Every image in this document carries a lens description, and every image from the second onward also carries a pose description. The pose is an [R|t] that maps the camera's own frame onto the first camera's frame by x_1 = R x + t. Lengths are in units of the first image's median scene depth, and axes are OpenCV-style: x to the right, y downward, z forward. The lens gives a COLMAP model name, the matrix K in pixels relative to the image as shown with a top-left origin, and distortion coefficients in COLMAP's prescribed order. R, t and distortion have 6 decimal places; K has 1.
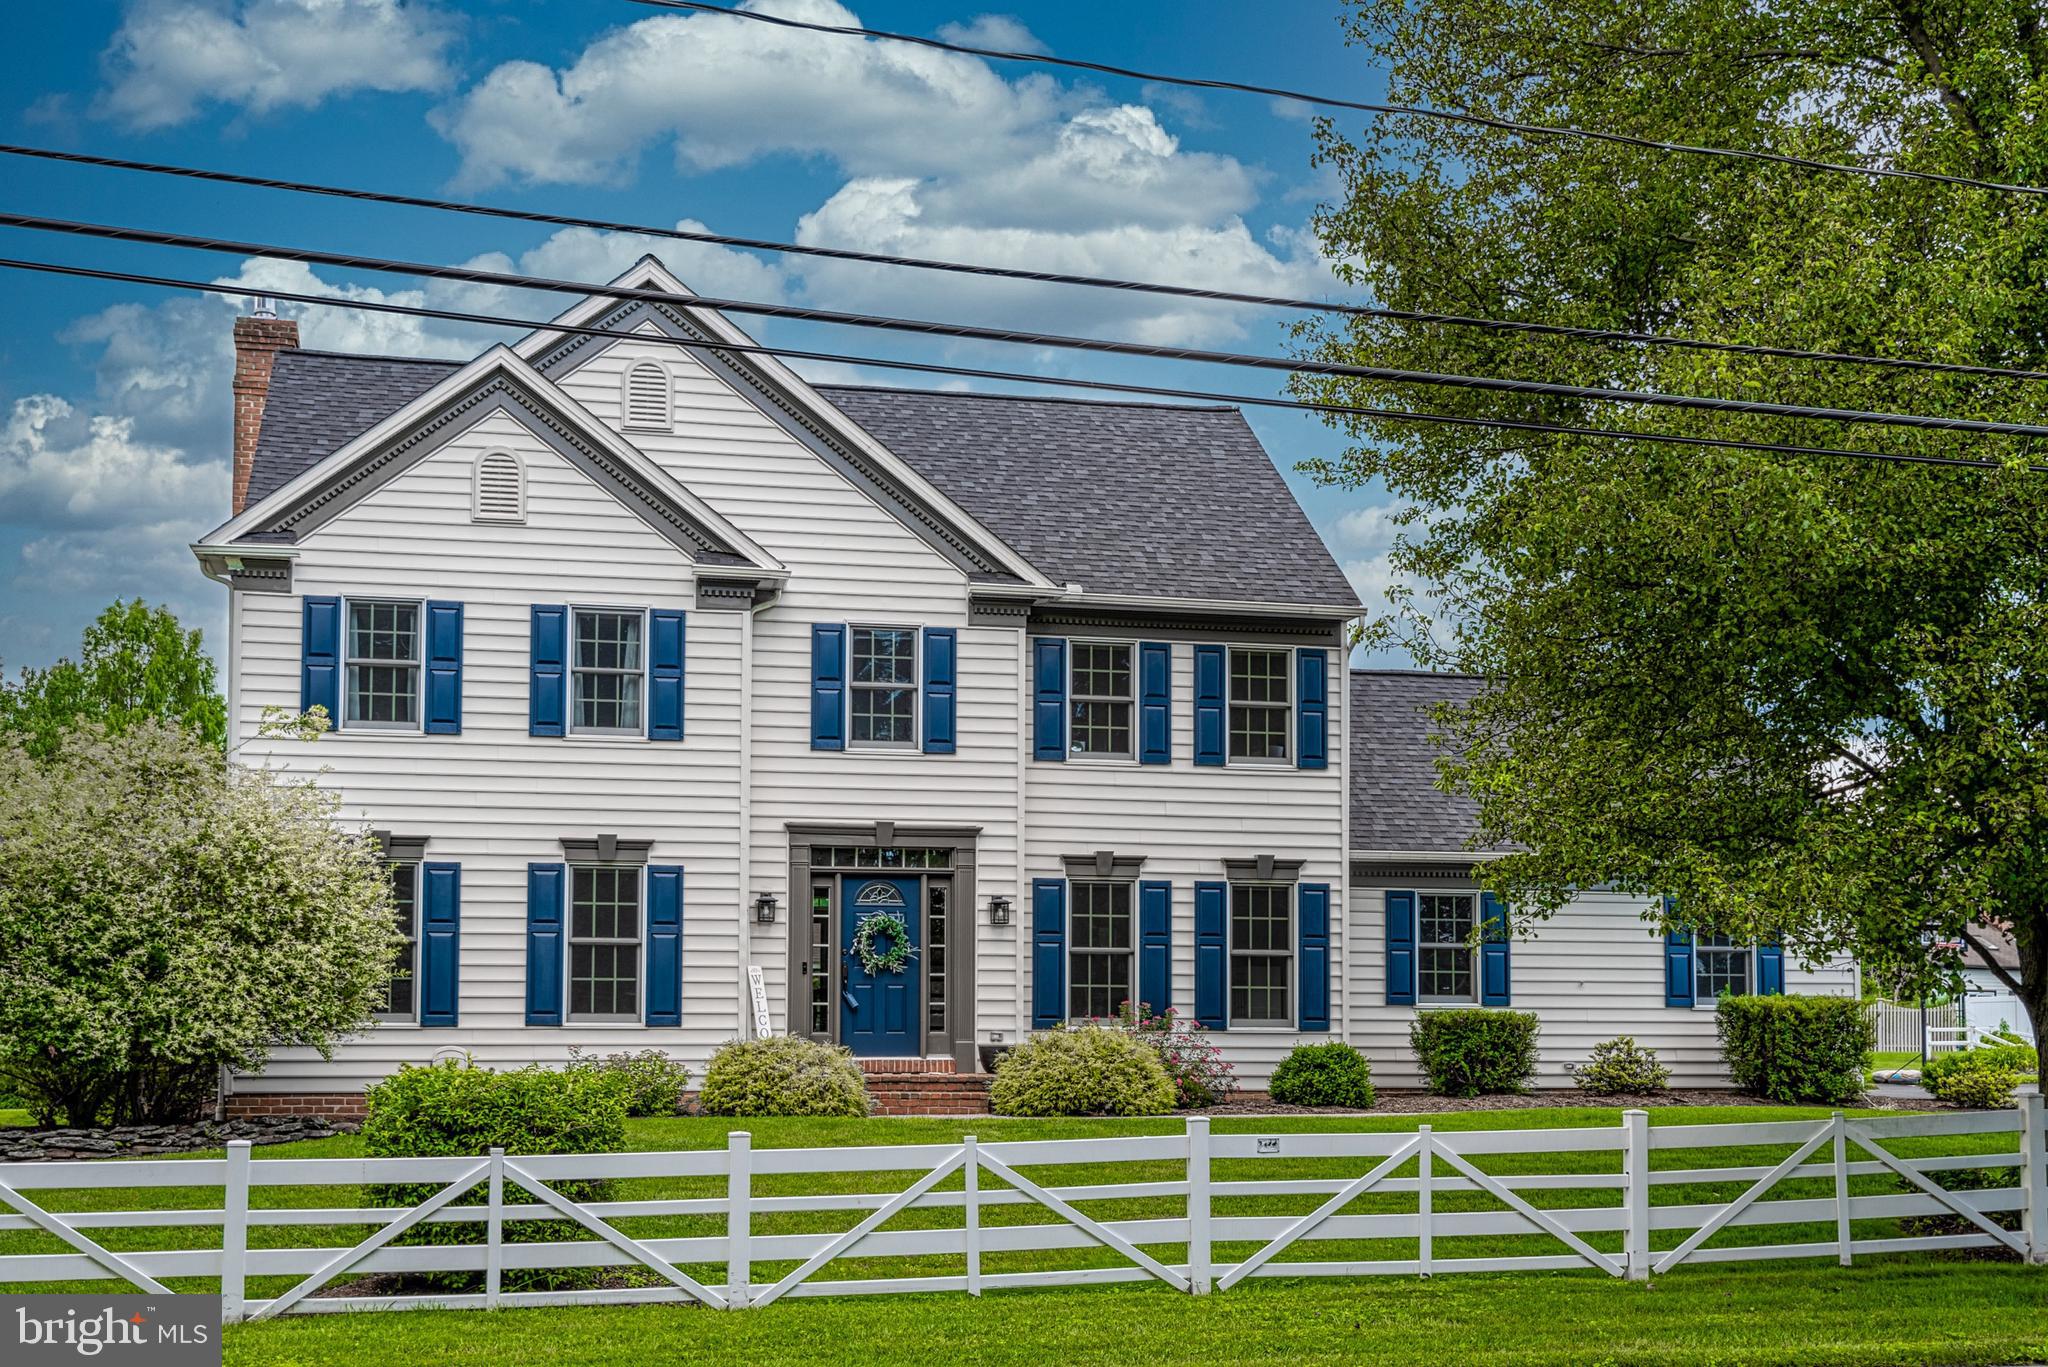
lens RADIAL K [[2055.6, 0, 1027.1], [0, 2055.6, 738.9], [0, 0, 1]] dist [0.001116, 0.000000]
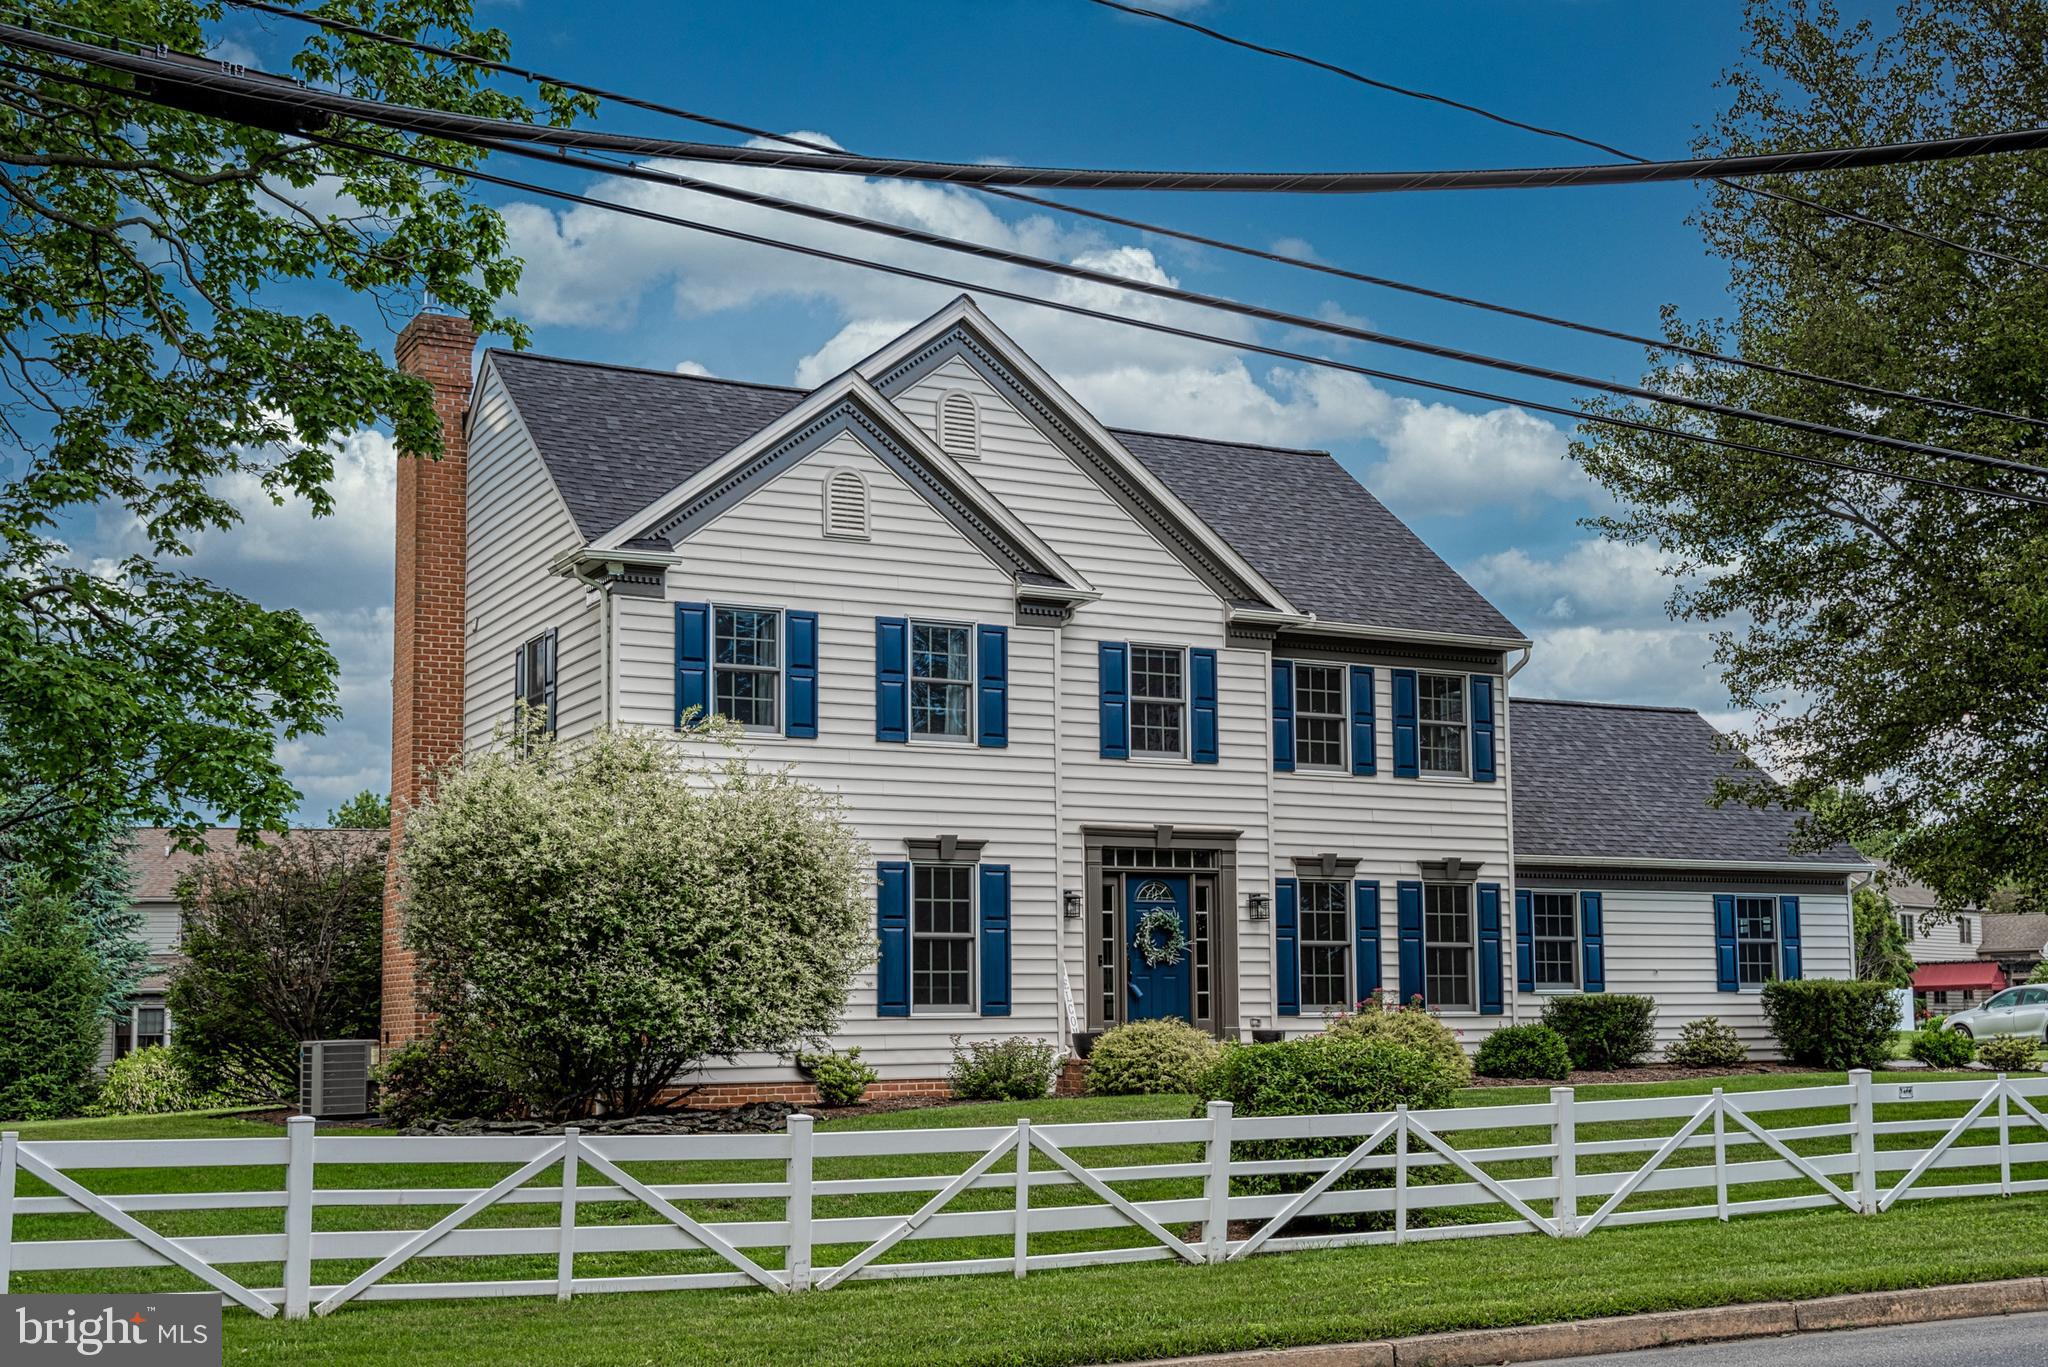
lens RADIAL K [[2055.6, 0, 1036.8], [0, 2055.6, 683.8], [0, 0, 1]] dist [0.001116, 0.000000]
pose [[0.971505, 0.024815, 0.235715, -0.395386], [-0.017711, 0.999324, -0.032209, 0.001639], [-0.236355, 0.027116, 0.971288, -0.045014]]
